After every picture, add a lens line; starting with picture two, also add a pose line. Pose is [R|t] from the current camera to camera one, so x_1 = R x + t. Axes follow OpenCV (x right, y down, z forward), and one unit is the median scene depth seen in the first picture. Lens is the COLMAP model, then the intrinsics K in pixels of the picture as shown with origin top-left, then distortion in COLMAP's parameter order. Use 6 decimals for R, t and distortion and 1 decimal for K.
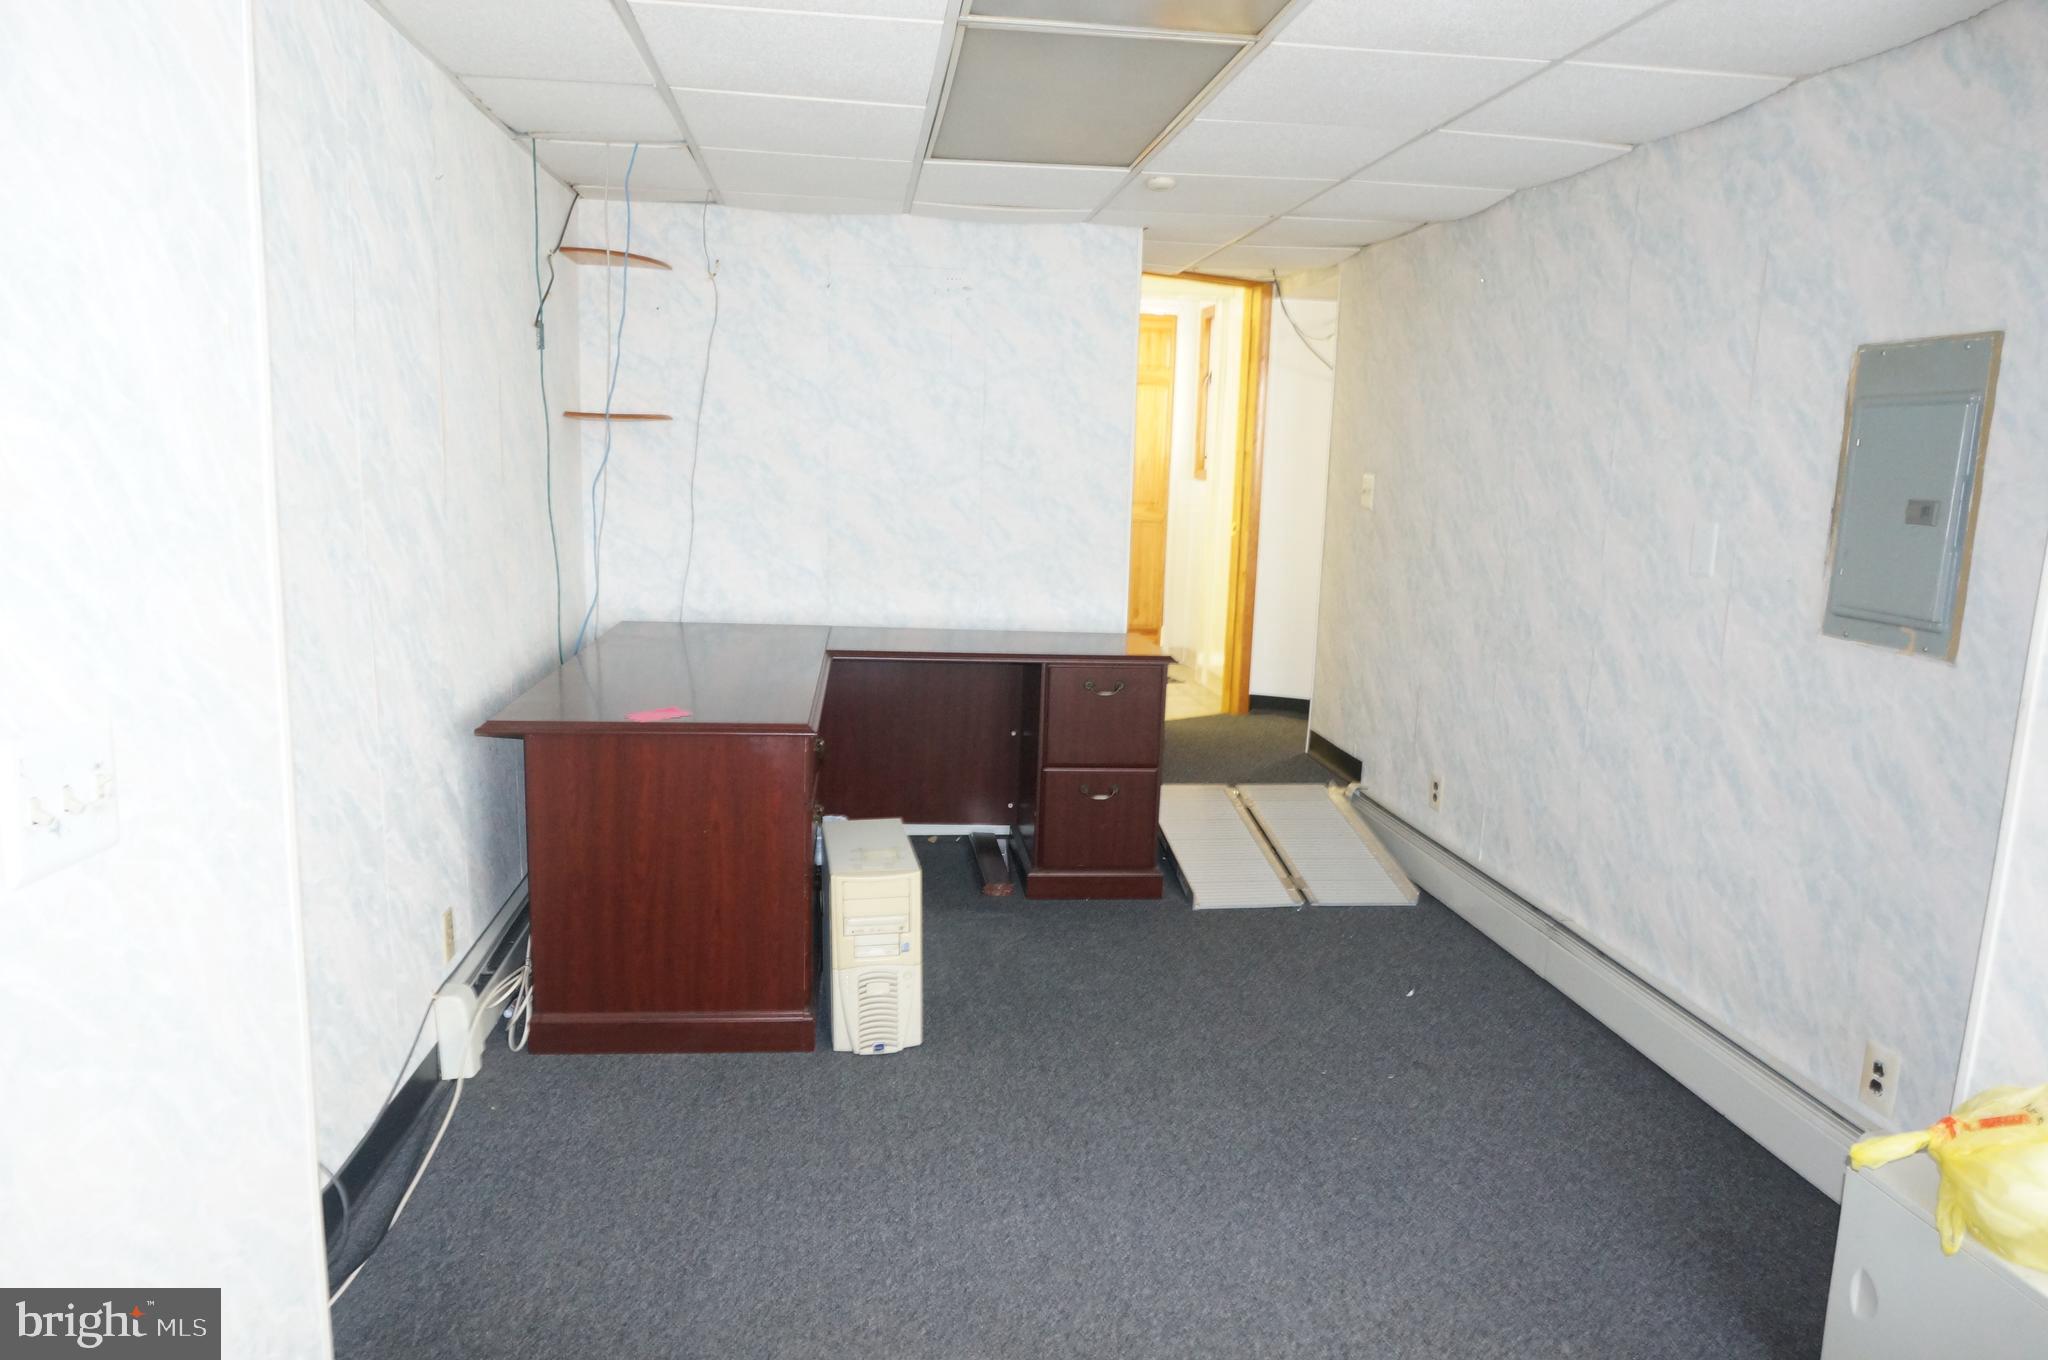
lens RADIAL K [[1371.9, 0, 1021.6], [0, 1371.9, 679.2], [0, 0, 1]] dist [-0.051563, 0.043426]
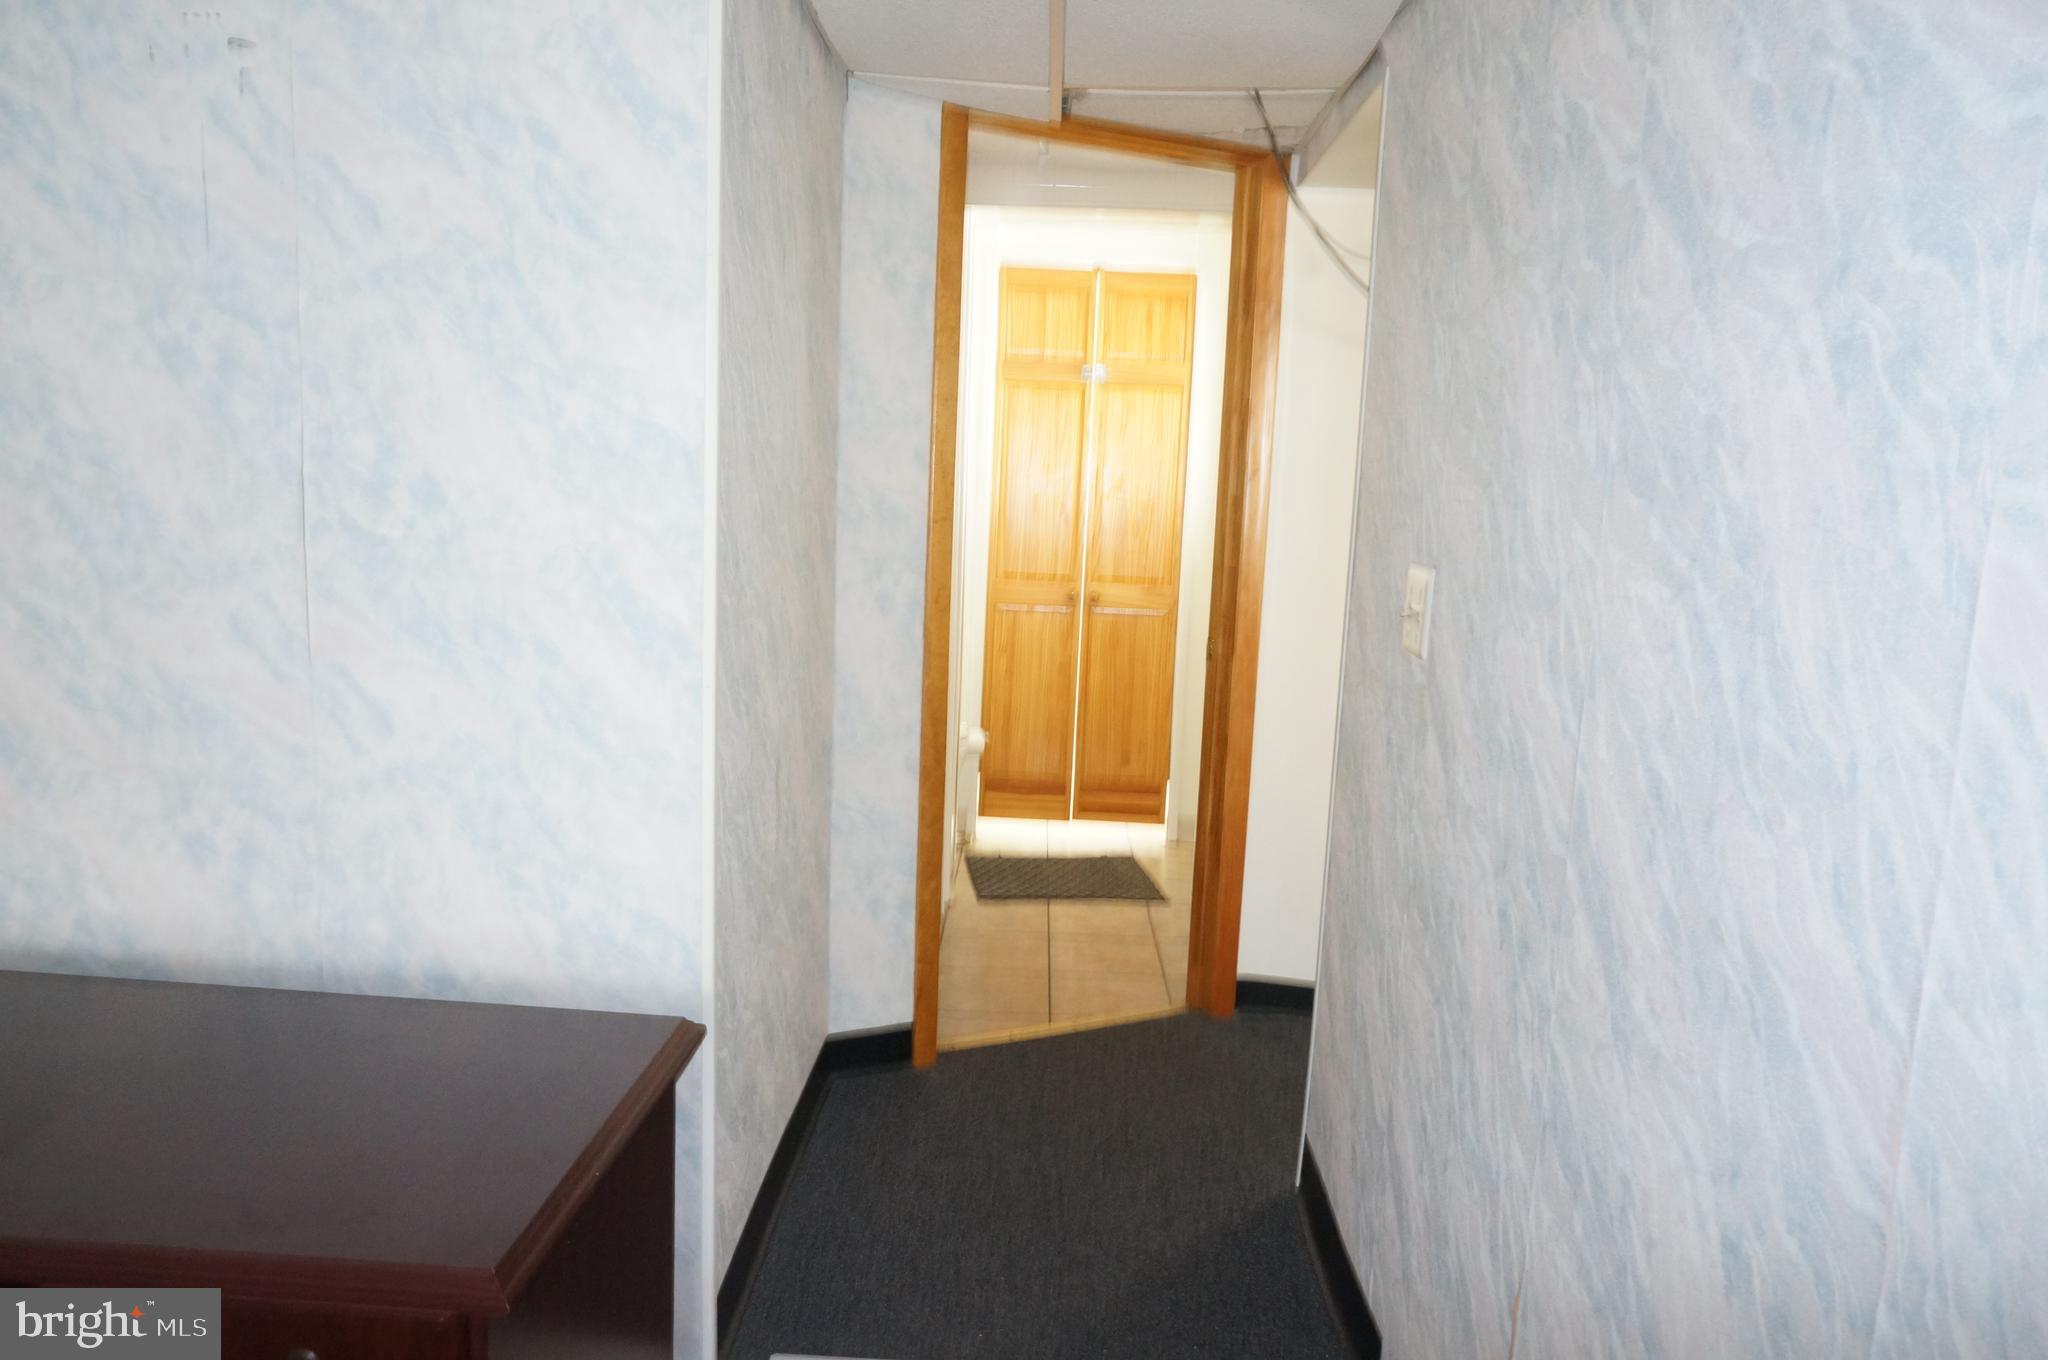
lens RADIAL K [[1371.9, 0, 1021.6], [0, 1371.9, 679.2], [0, 0, 1]] dist [-0.051563, 0.043426]
pose [[0.989163, 0.029826, -0.143762, 0.186668], [-0.034276, 0.999004, -0.028581, -0.097466], [0.142766, 0.033199, 0.989200, 0.577486]]
